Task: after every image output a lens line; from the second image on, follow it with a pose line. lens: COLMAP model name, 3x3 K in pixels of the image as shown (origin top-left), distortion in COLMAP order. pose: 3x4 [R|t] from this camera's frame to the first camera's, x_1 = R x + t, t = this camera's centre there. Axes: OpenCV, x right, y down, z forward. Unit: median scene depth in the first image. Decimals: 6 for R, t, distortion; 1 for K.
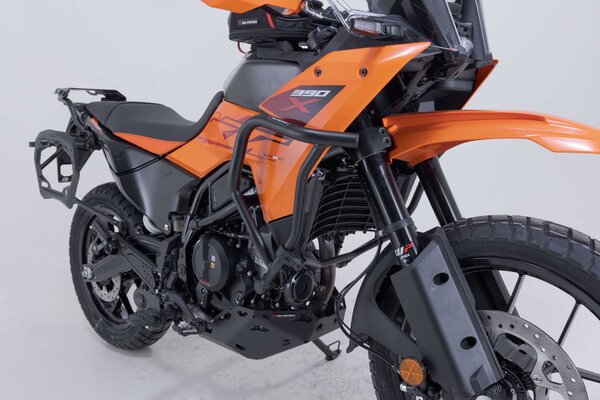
lens RADIAL K [[541.2, 0, 300.3], [0, 541.2, 197.3], [0, 0, 1]] dist [-0.015747, -0.004948]
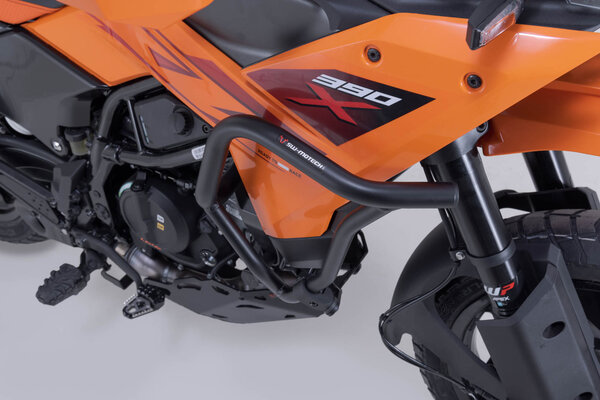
lens RADIAL K [[749.6, 0, 300.0], [0, 749.6, 200.0], [0, 0, 1]] dist [-0.004779, 0.003153]
pose [[0.983691, -0.140444, 0.112371, -0.101678], [0.054724, 0.828822, 0.556830, -0.397949], [-0.171339, -0.541599, 0.822990, 0.287489]]
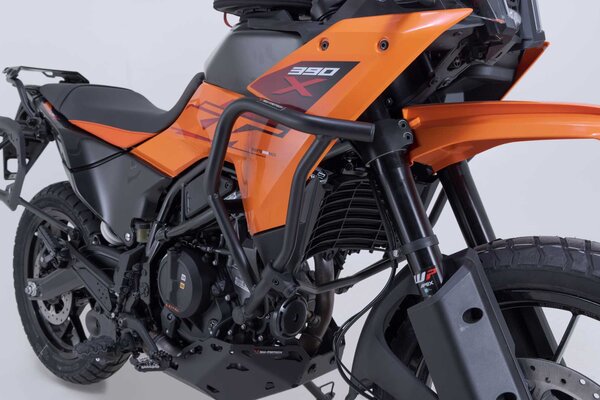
lens RADIAL K [[595.9, 0, 297.8], [0, 595.9, 202.2], [0, 0, 1]] dist [0.013810, 0.011079]
pose [[0.999212, 0.037246, 0.013702, -0.006846], [-0.037038, 0.999200, -0.015095, 0.008285], [-0.014254, 0.014575, 0.999792, 0.111013]]
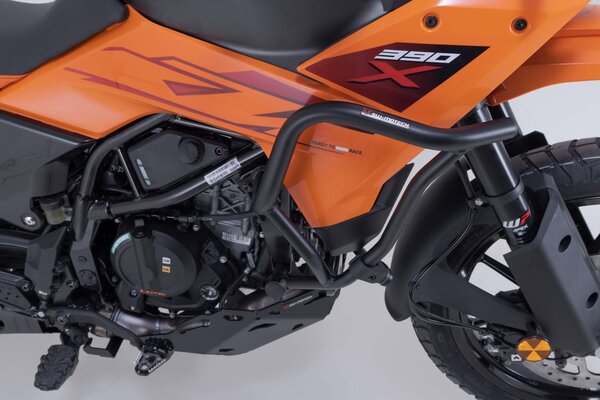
lens RADIAL K [[749.6, 0, 300.0], [0, 749.6, 200.0], [0, 0, 1]] dist [-0.004779, 0.003153]
pose [[0.841867, -0.344840, 0.415144, -0.386217], [0.112416, 0.864412, 0.490056, -0.374609], [-0.527846, -0.365894, 0.766485, 0.294622]]
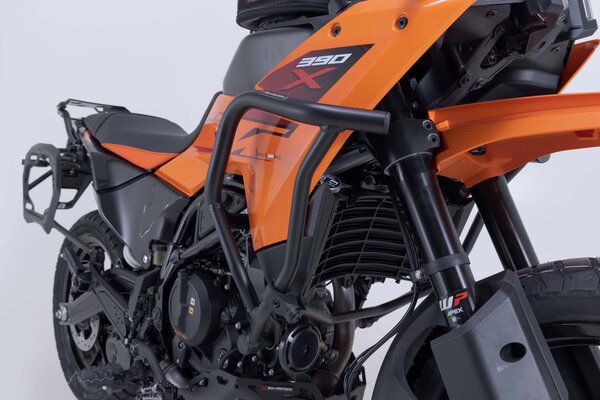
lens RADIAL K [[537.6, 0, 300.0], [0, 537.6, 200.0], [0, 0, 1]] dist [0.004742, 0.002617]
pose [[0.994629, 0.058887, -0.085120, 0.045506], [-0.068181, 0.991506, -0.110761, 0.048228], [0.077875, 0.115969, 0.990195, 0.268163]]
